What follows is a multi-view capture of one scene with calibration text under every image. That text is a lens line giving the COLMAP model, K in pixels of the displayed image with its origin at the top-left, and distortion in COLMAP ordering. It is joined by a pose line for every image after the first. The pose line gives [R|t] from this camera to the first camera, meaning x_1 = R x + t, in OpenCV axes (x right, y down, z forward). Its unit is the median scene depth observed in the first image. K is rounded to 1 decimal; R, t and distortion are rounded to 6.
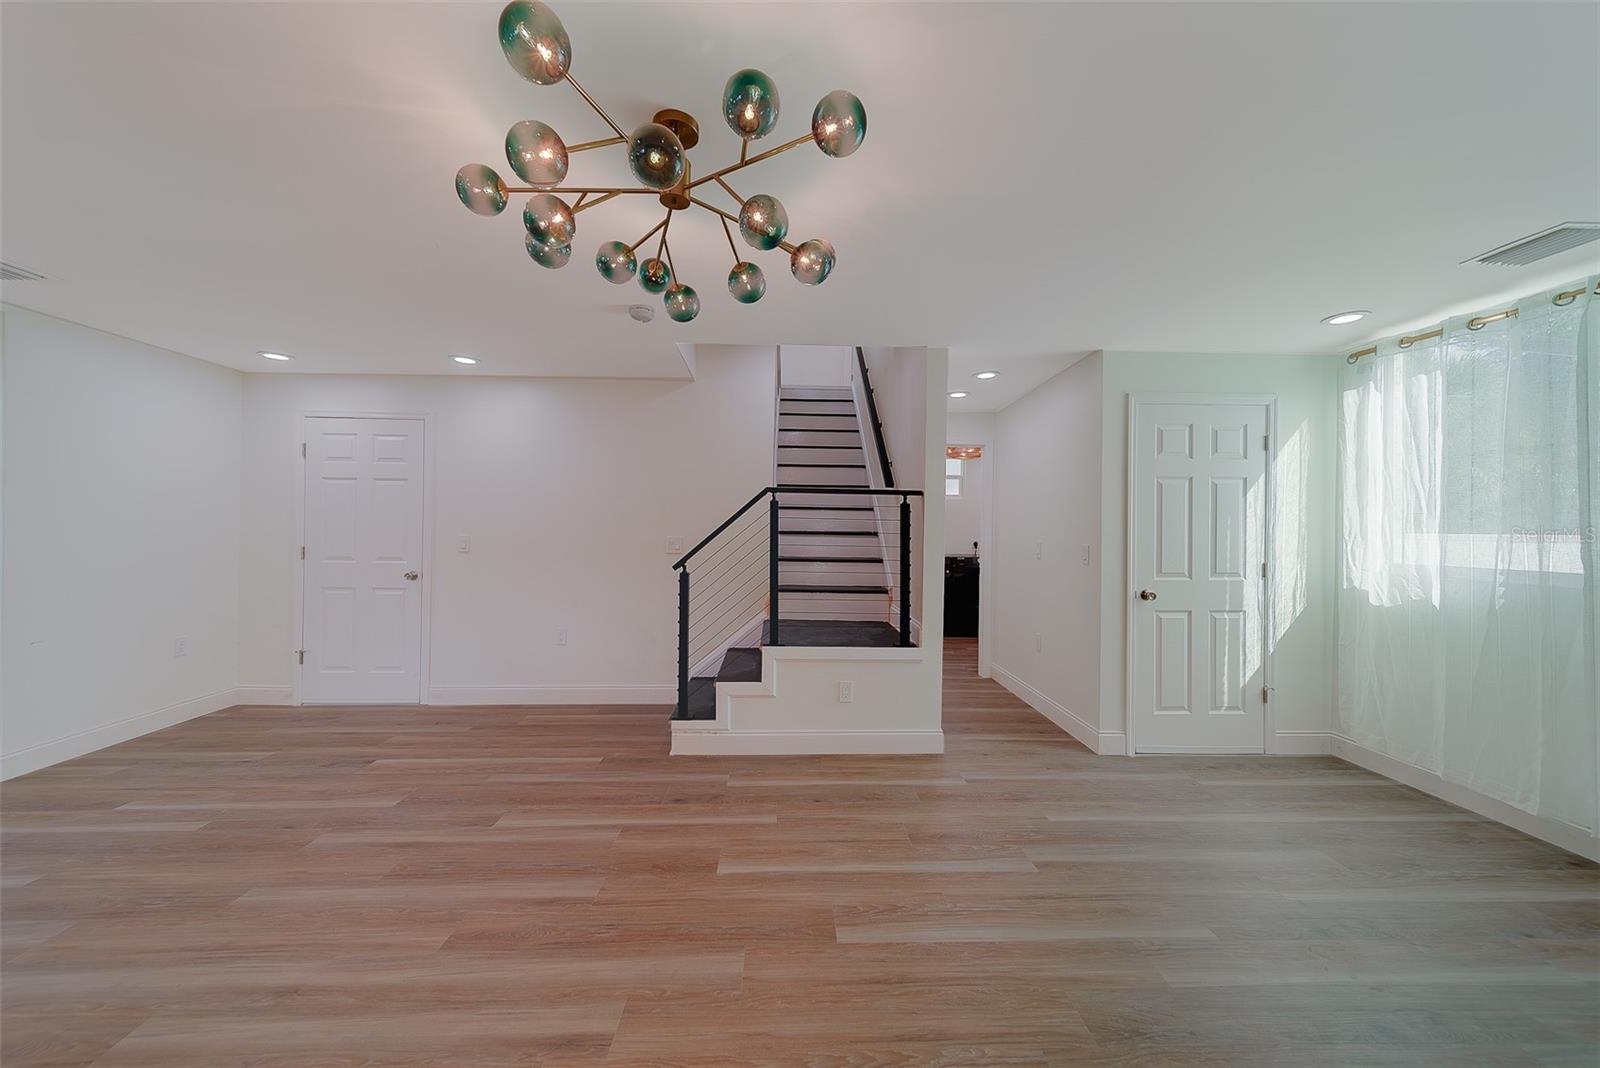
lens RADIAL K [[572.8, 0, 800.0], [0, 572.8, 524.7], [0, 0, 1]] dist [0.007958, 0.000474]
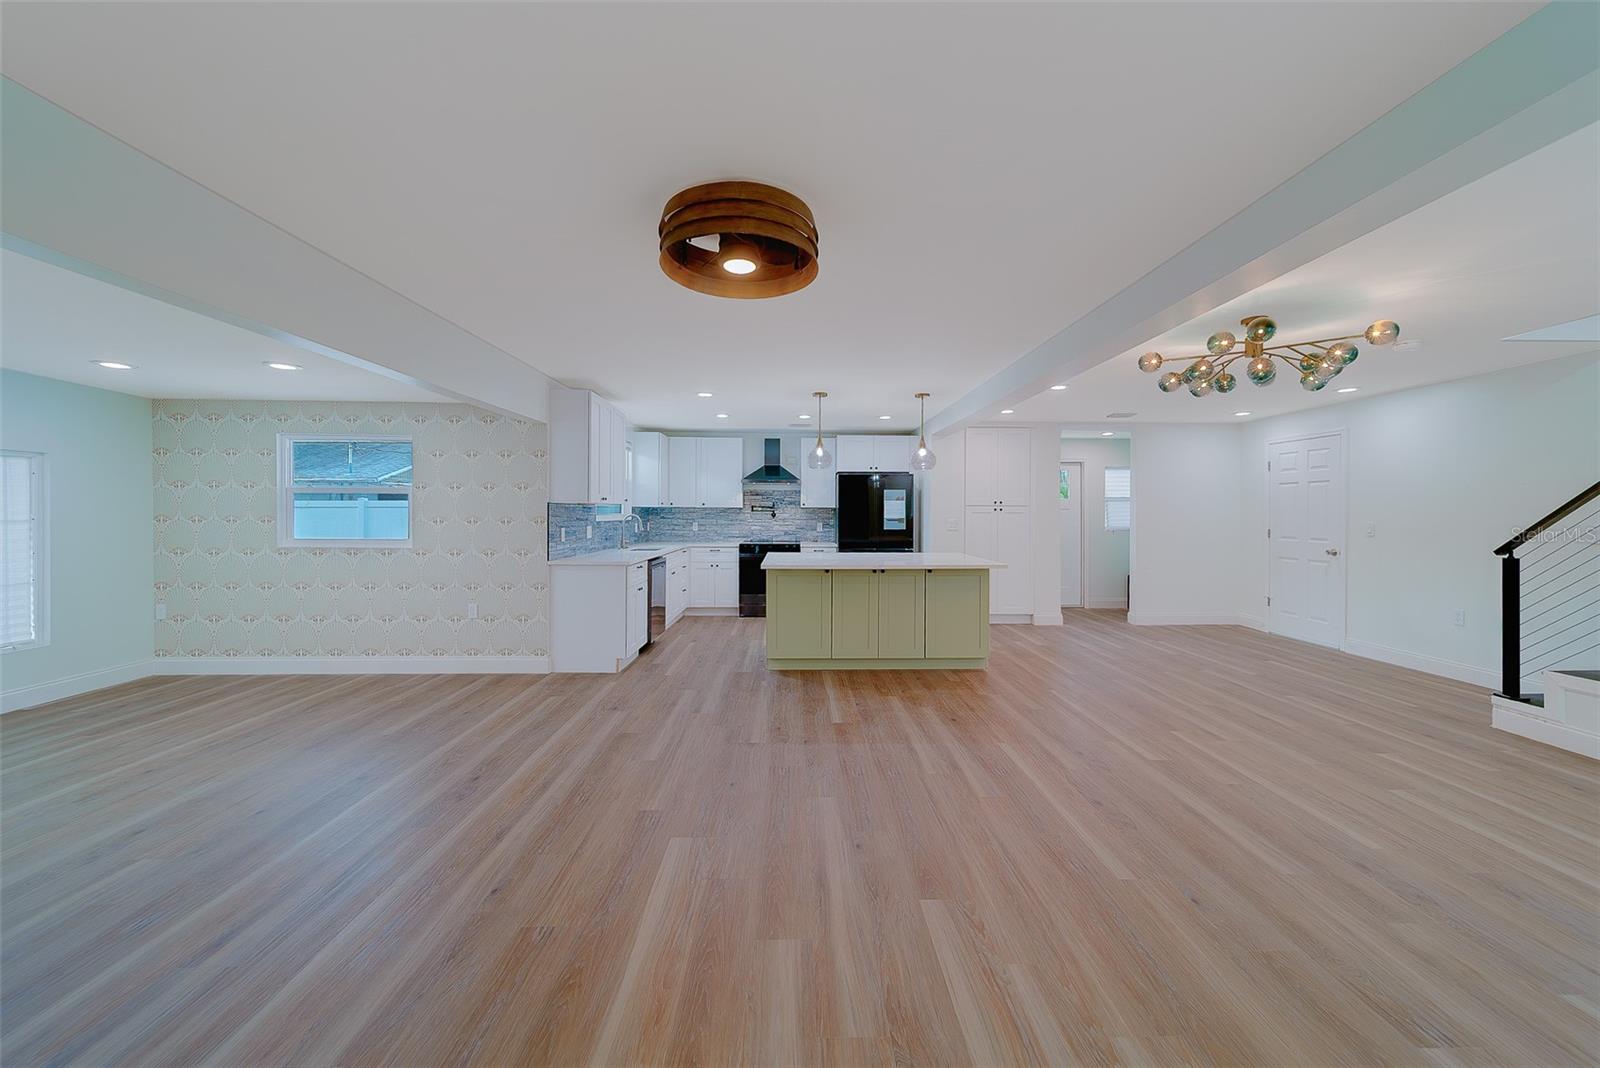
lens RADIAL K [[585.3, 0, 803.6], [0, 585.3, 515.9], [0, 0, 1]] dist [0.006237, 0.000000]
pose [[-0.010429, -0.005859, -0.999928, 0.893658], [0.001255, 0.999982, -0.005873, 0.011996], [0.999945, -0.001316, -0.010422, -0.274952]]
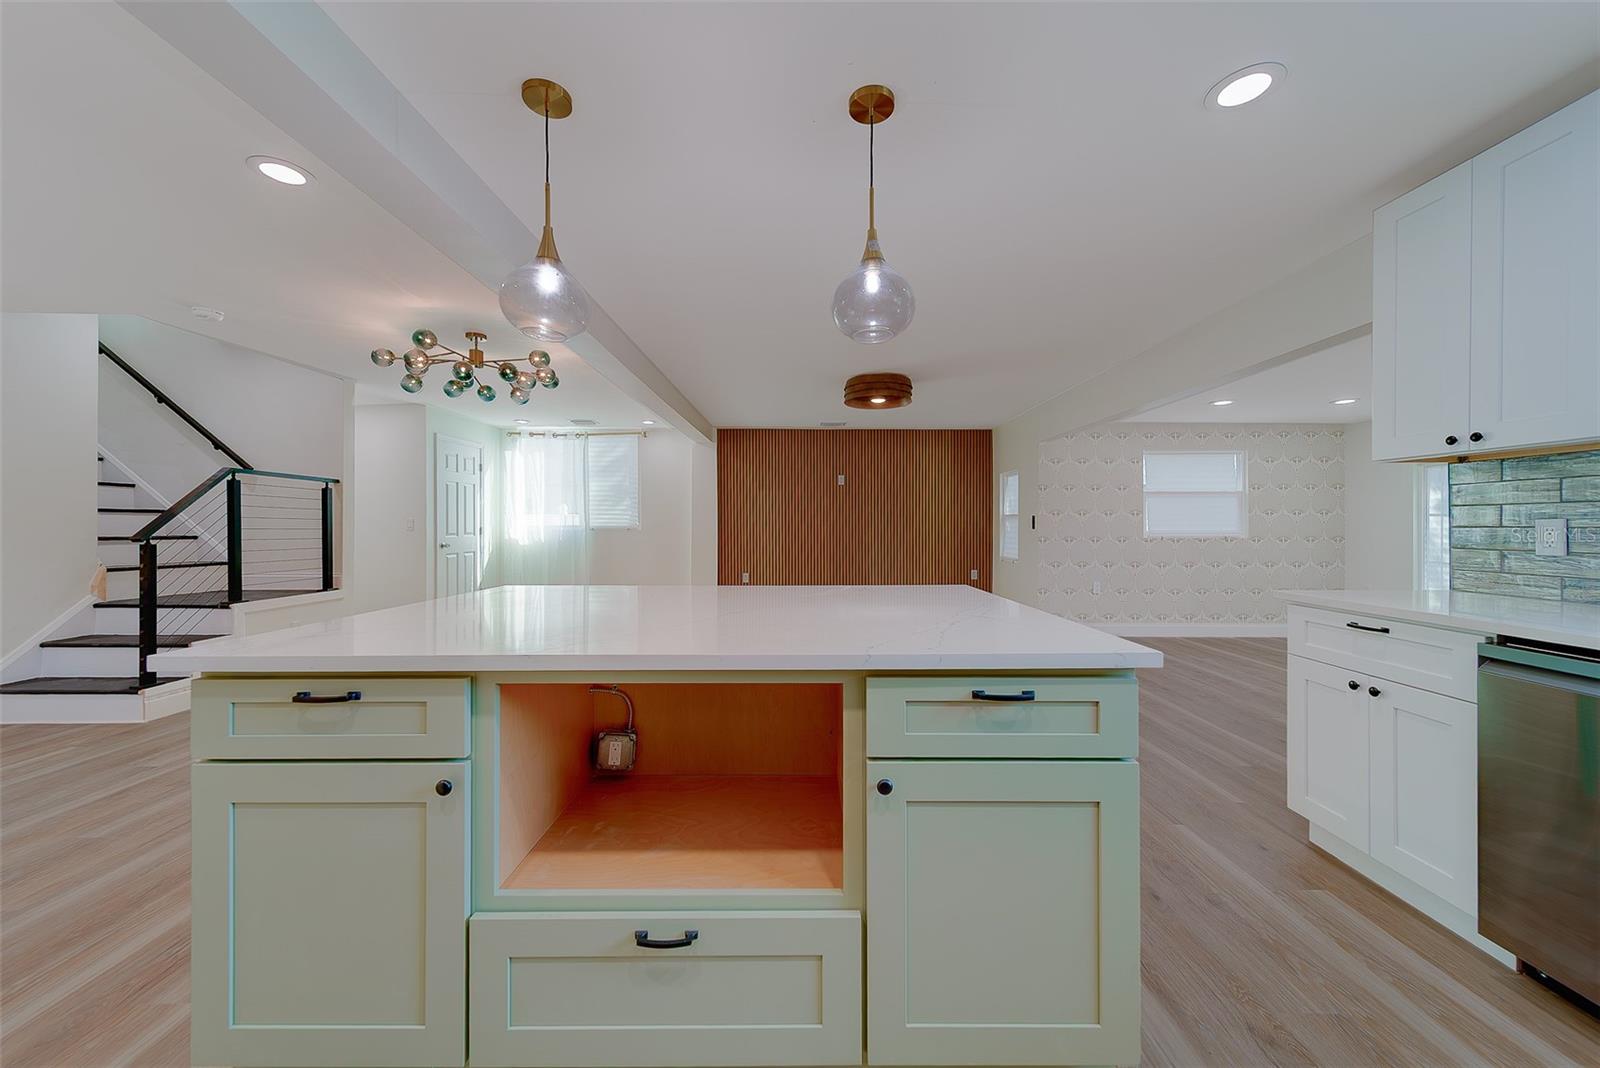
lens RADIAL K [[585.3, 0, 804.1], [0, 585.3, 530.5], [0, 0, 1]] dist [0.006237, 0.000000]
pose [[0.015468, -0.019125, 0.999697, -1.250277], [-0.002515, 0.999813, 0.019166, 0.036166], [-0.999877, -0.002810, 0.015417, -0.187057]]
